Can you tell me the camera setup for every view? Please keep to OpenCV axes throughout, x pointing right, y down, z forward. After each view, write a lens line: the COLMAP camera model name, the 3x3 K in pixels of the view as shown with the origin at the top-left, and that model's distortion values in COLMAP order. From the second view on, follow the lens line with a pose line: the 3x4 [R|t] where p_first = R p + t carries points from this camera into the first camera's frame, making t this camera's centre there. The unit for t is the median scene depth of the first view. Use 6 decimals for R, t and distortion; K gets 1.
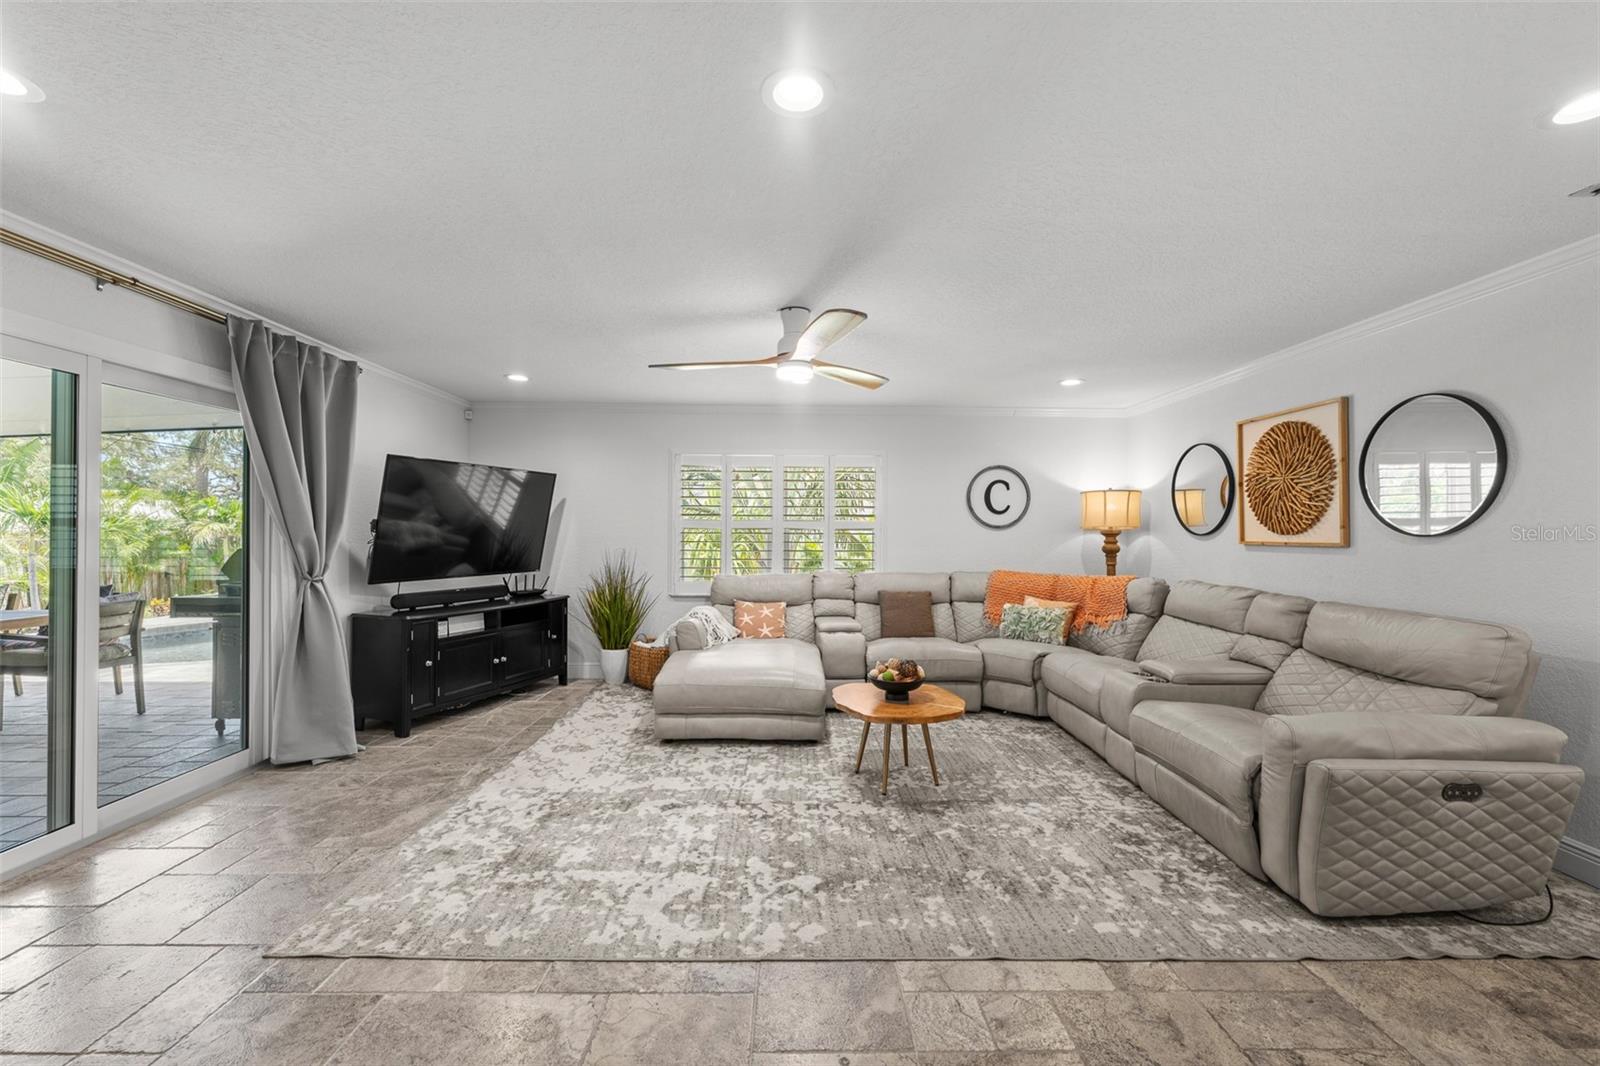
lens RADIAL K [[642.7, 0, 796.0], [0, 642.7, 514.8], [0, 0, 1]] dist [-0.000695, 0.000217]
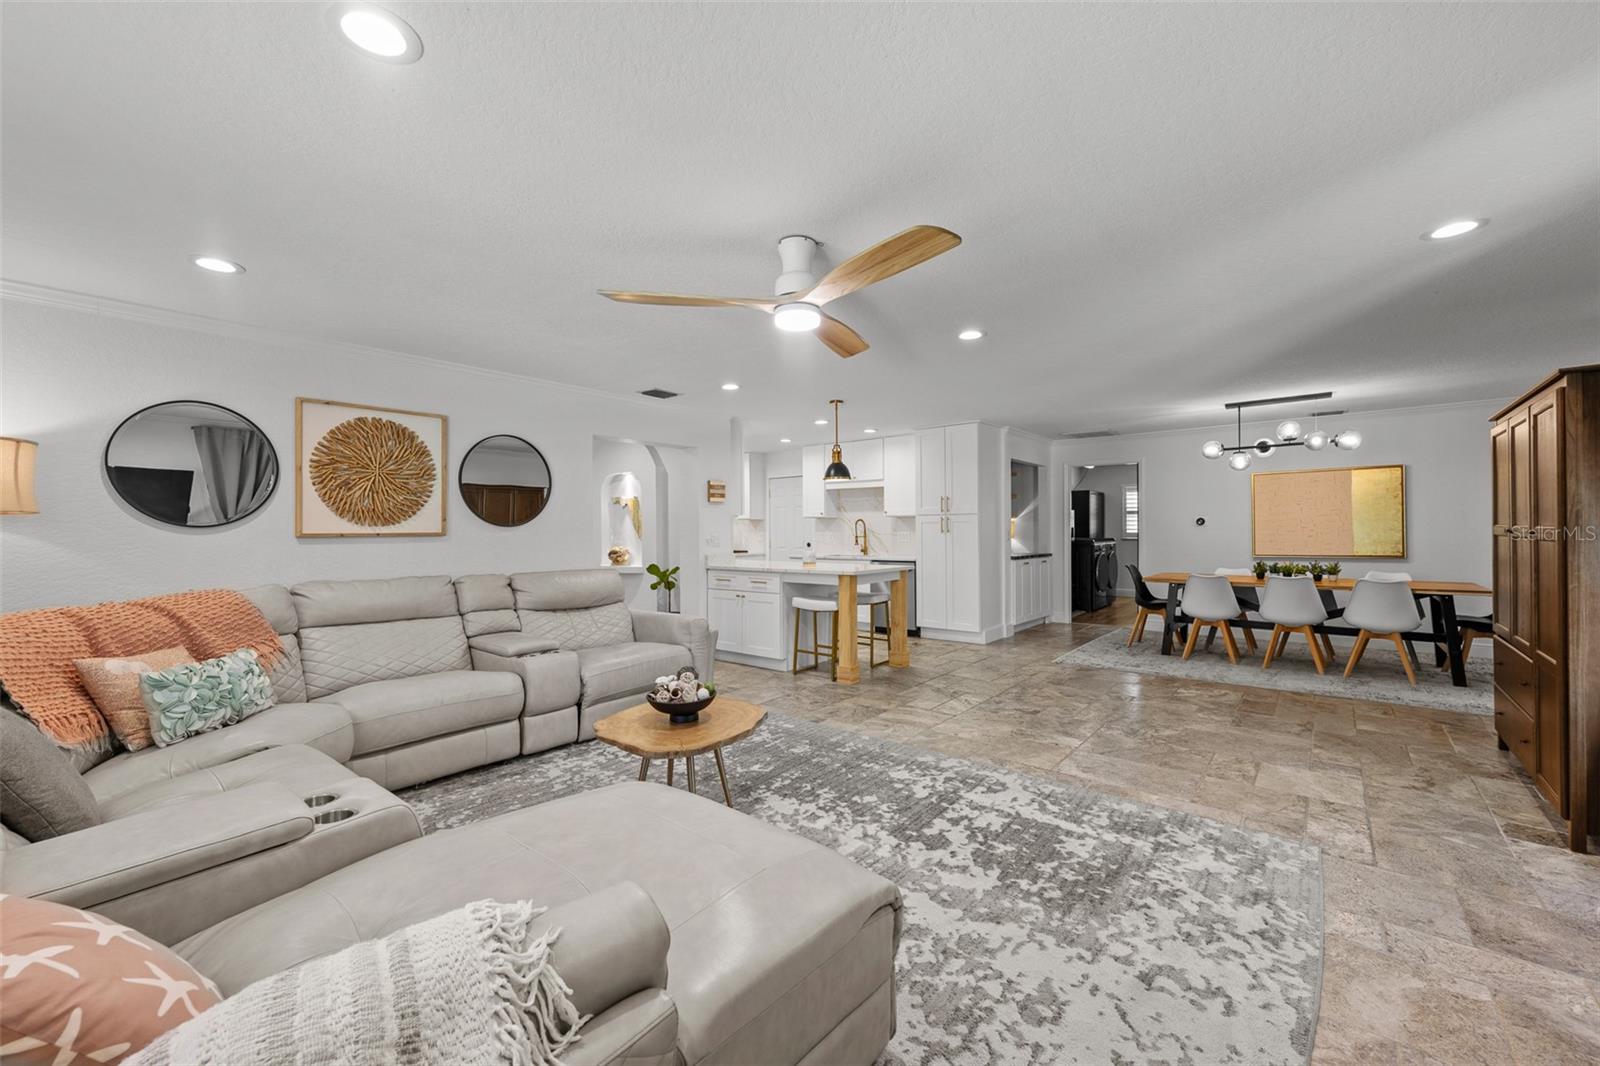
lens RADIAL K [[642.7, 0, 796.0], [0, 642.7, 514.8], [0, 0, 1]] dist [-0.000695, 0.000217]
pose [[-0.764721, 0.013461, 0.644221, -0.490640], [-0.016655, 0.999035, -0.040645, 0.049523], [-0.644147, -0.041811, -0.763758, 1.533670]]
